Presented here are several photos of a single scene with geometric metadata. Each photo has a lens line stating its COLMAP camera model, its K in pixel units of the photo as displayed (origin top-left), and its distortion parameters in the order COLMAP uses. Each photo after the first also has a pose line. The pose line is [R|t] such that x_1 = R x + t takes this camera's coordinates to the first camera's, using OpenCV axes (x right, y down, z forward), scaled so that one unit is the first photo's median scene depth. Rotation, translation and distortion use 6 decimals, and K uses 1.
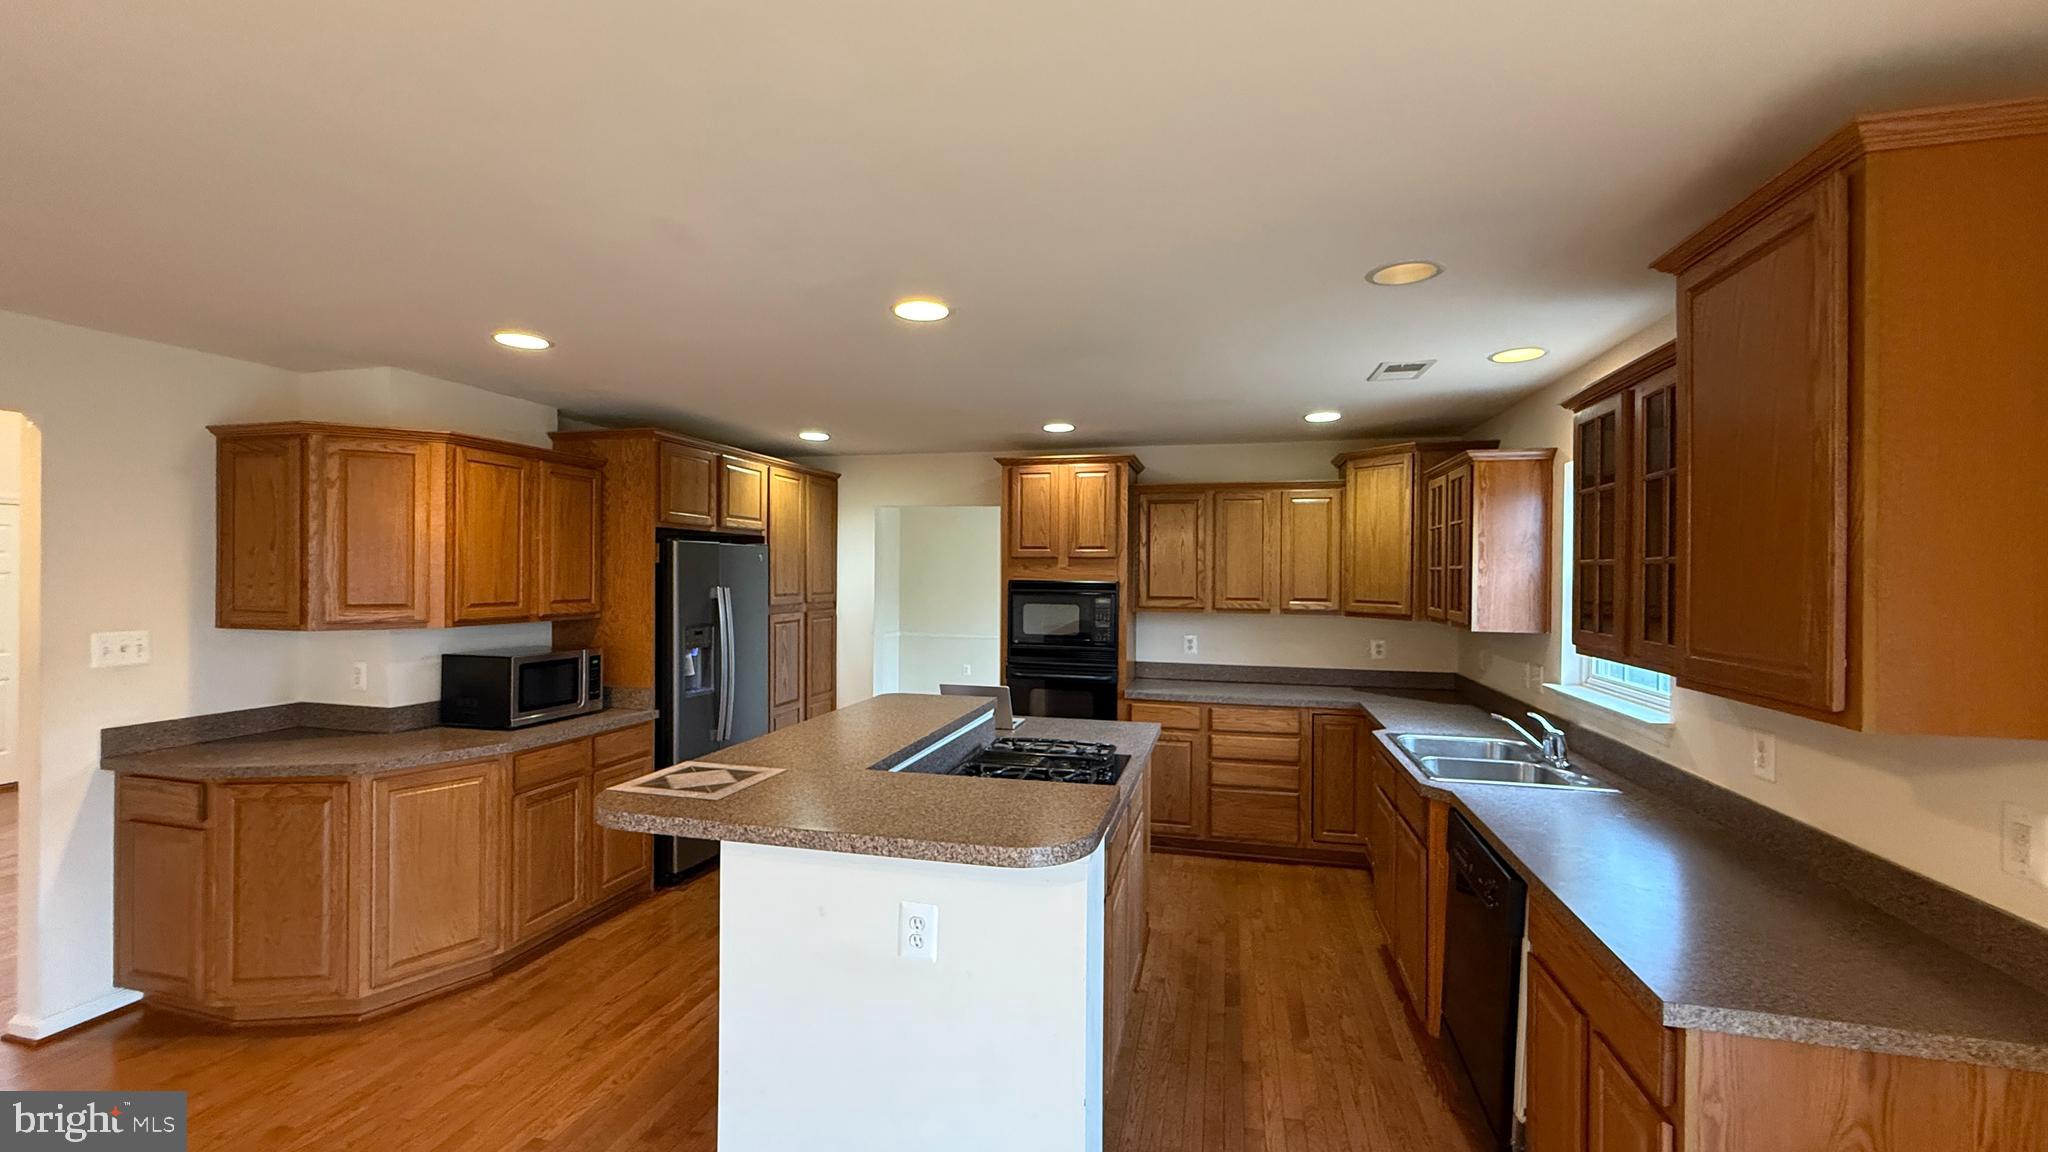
lens RADIAL K [[814.5, 0, 1016.7], [0, 814.5, 574.7], [0, 0, 1]] dist [0.000292, 0.000011]
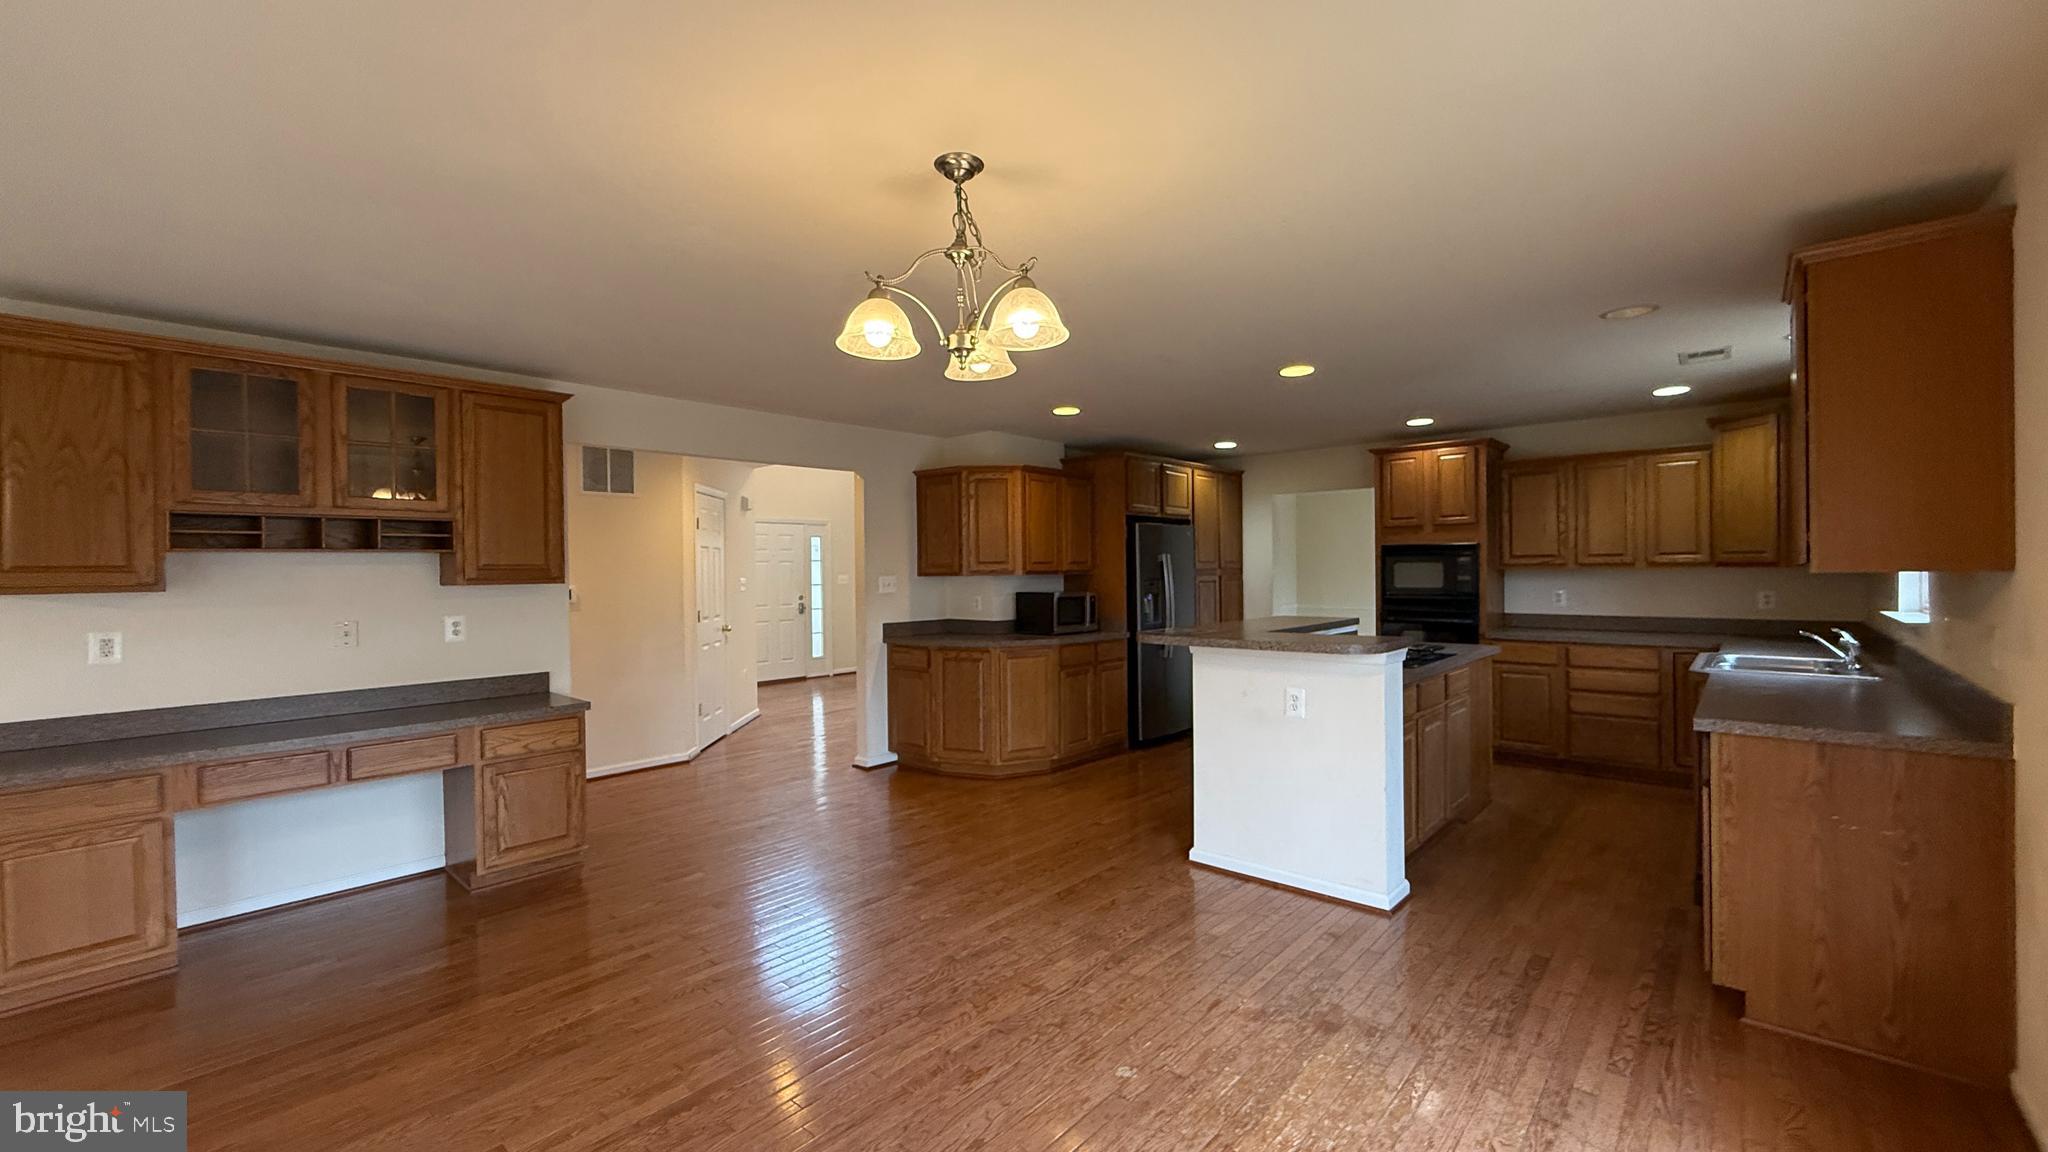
lens RADIAL K [[814.5, 0, 1016.7], [0, 814.5, 574.7], [0, 0, 1]] dist [0.000292, 0.000011]
pose [[0.886537, -0.015213, -0.462407, 0.081868], [0.017430, 0.999848, 0.000523, 0.047522], [0.462328, -0.008523, 0.886668, -0.436105]]
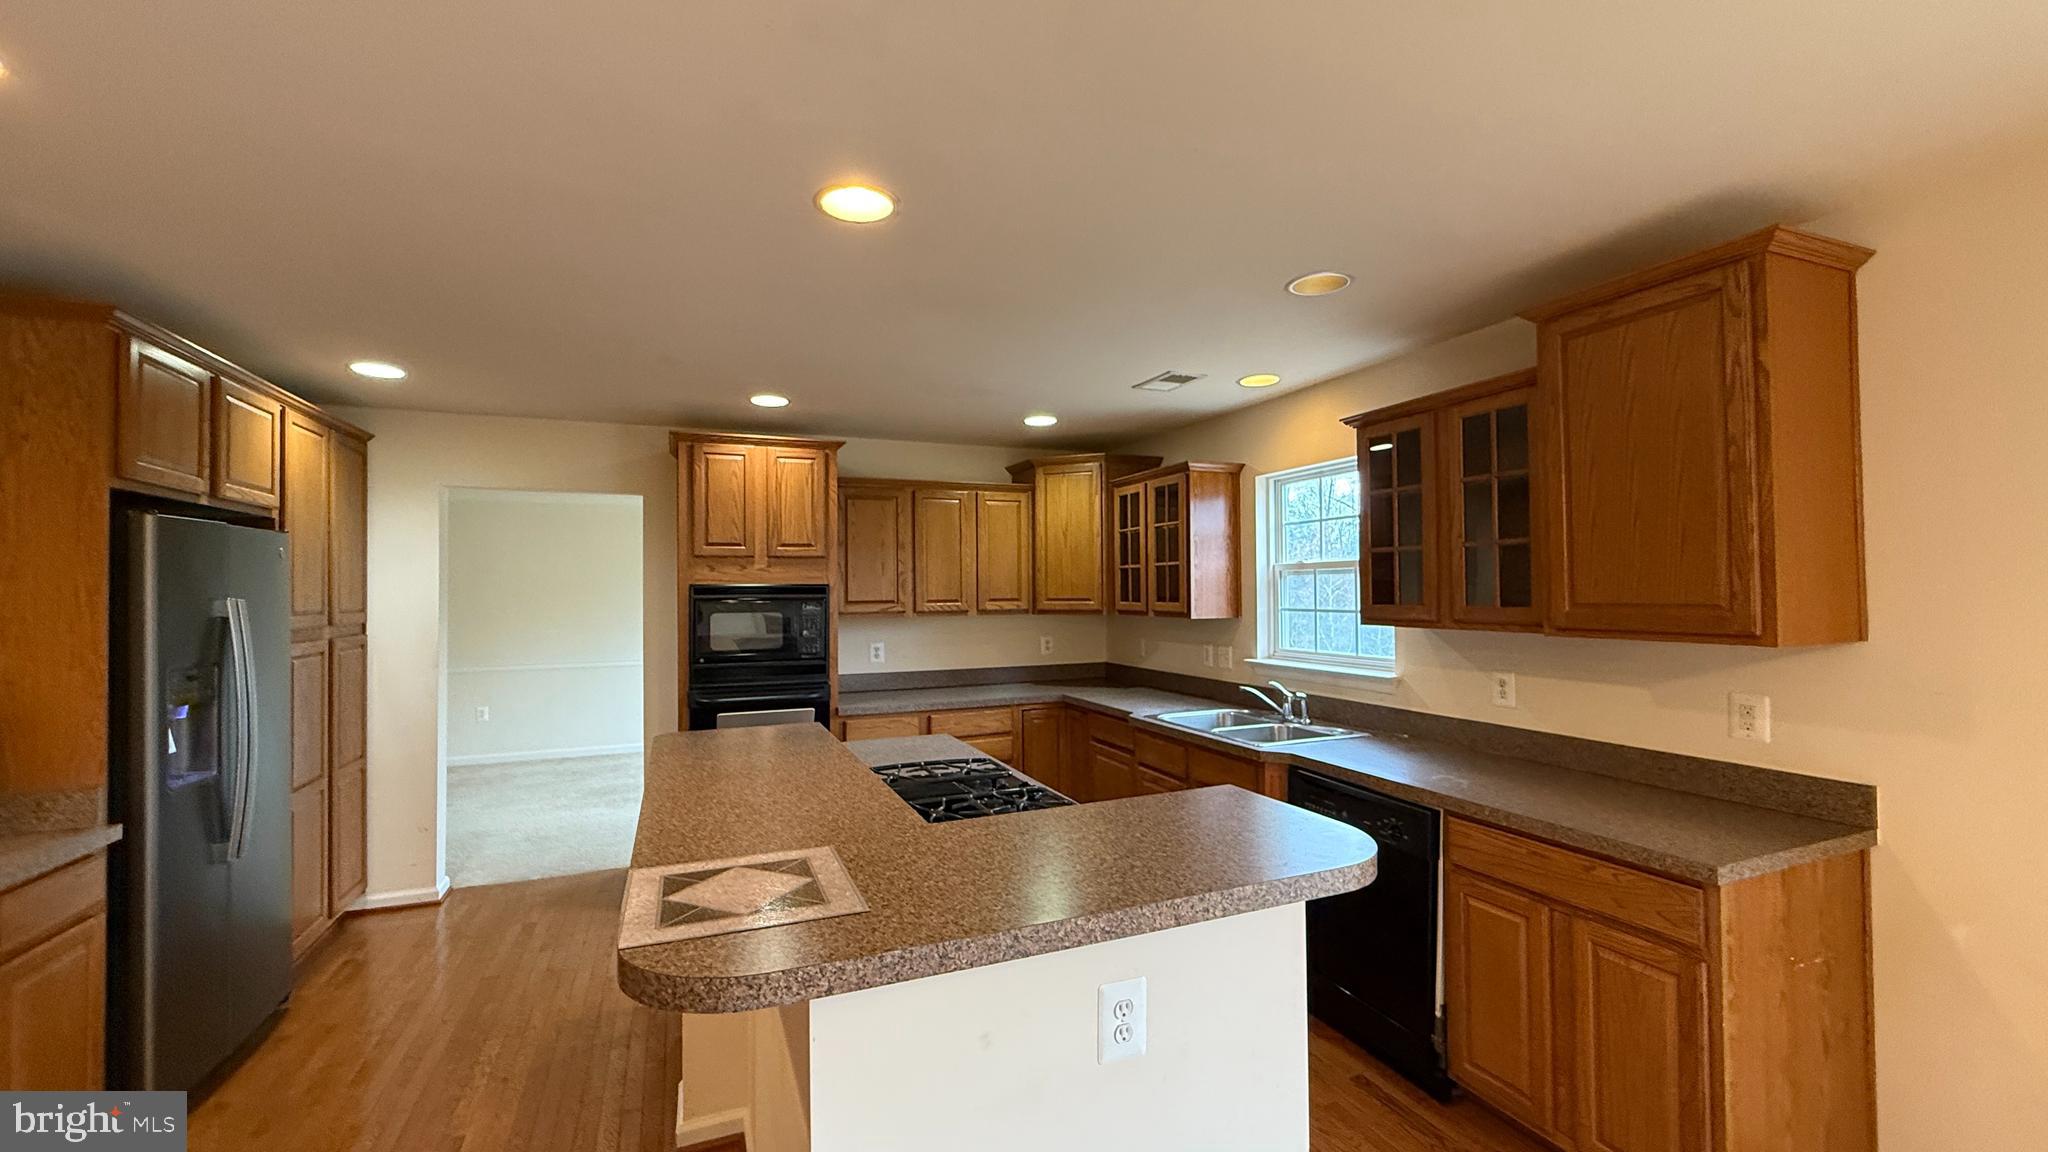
lens RADIAL K [[814.5, 0, 1016.7], [0, 814.5, 574.7], [0, 0, 1]] dist [0.000292, 0.000011]
pose [[0.798533, -0.004268, 0.601936, -0.264615], [0.018237, 0.999687, -0.017104, 0.018517], [-0.601675, 0.024636, 0.798361, 0.189091]]
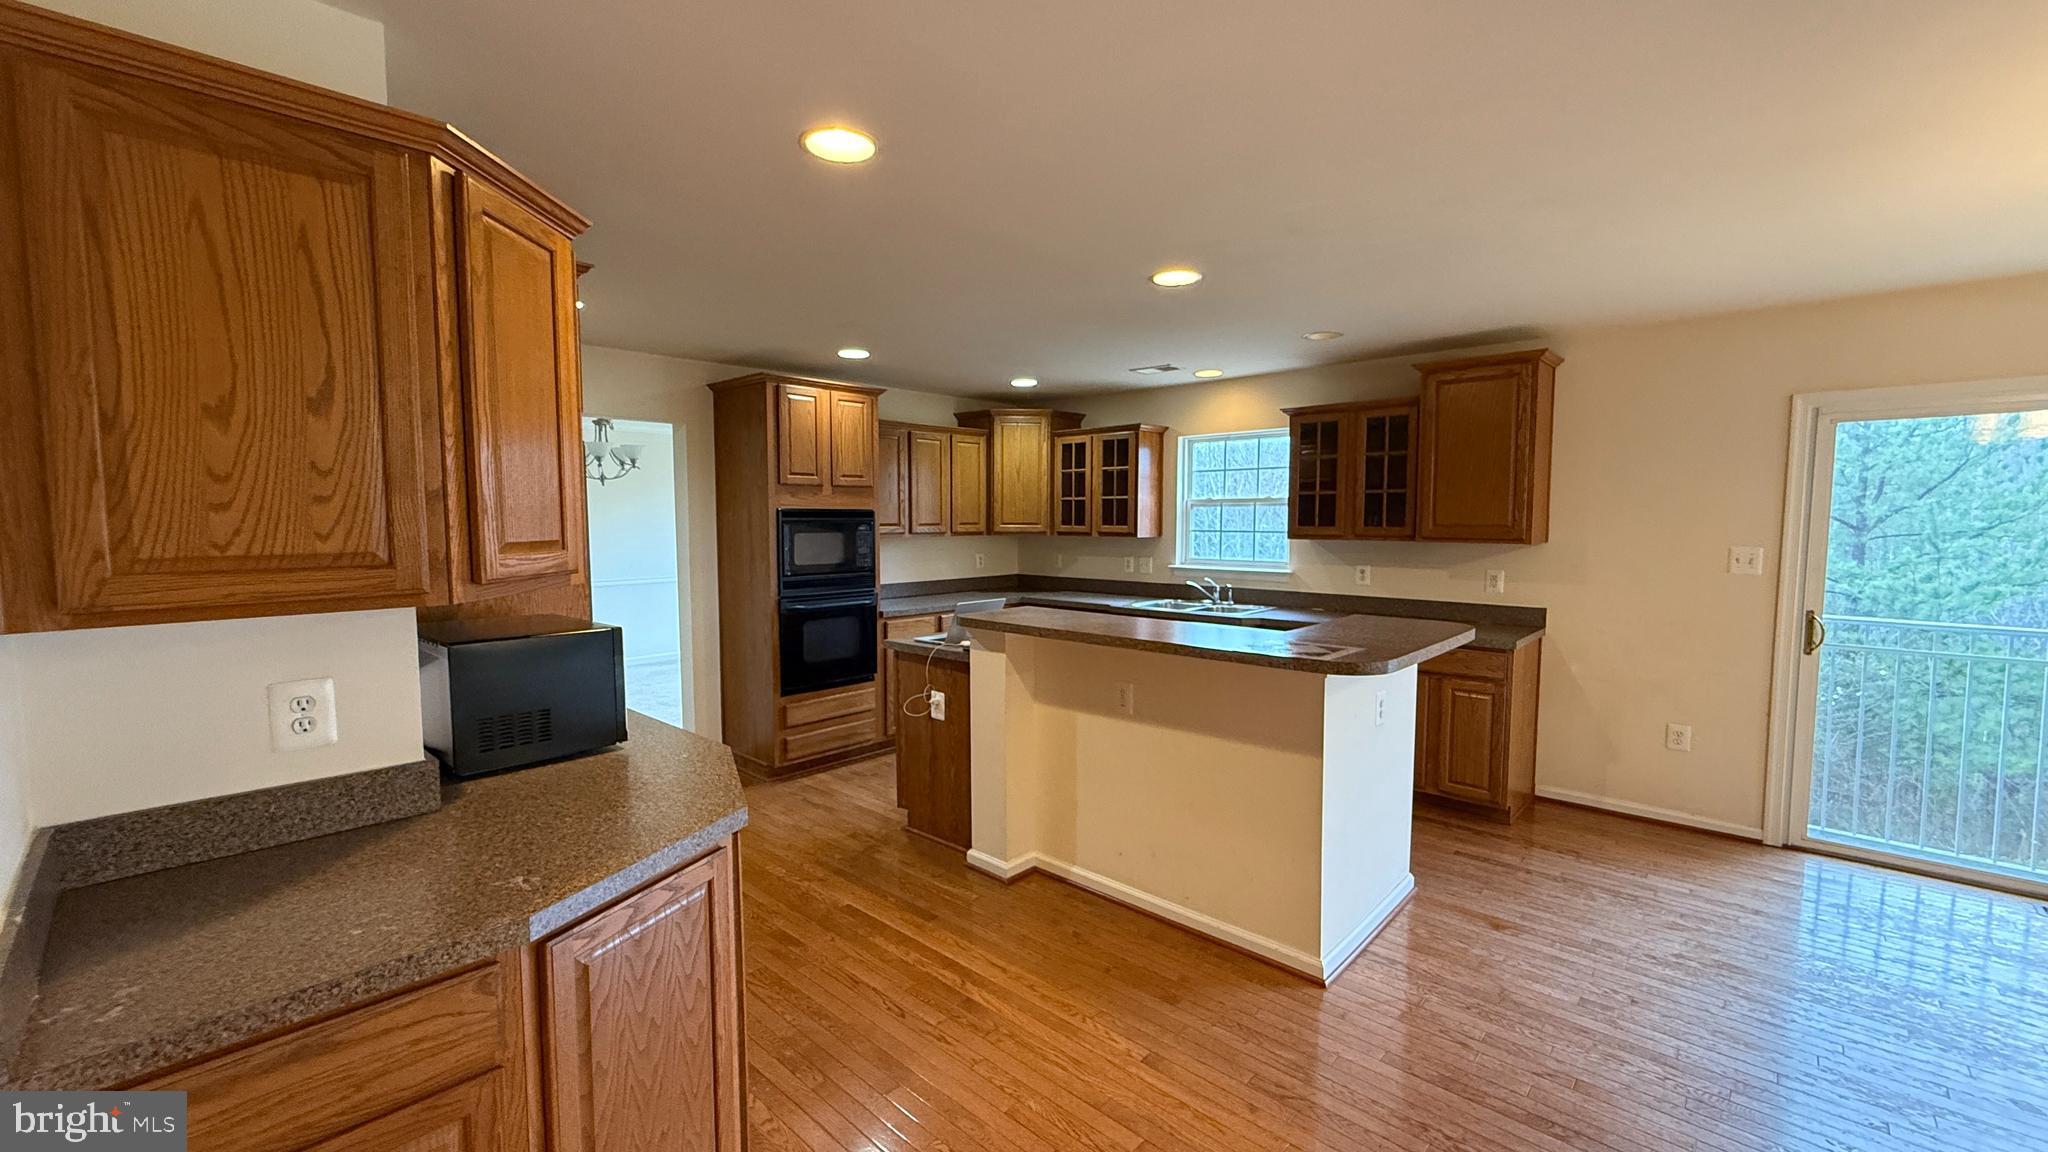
lens RADIAL K [[814.5, 0, 1016.7], [0, 814.5, 574.7], [0, 0, 1]] dist [0.000292, 0.000011]
pose [[0.479264, -0.071077, 0.874788, -0.781647], [0.008260, 0.997037, 0.076485, 0.014997], [-0.877632, -0.029431, 0.478430, 0.357759]]
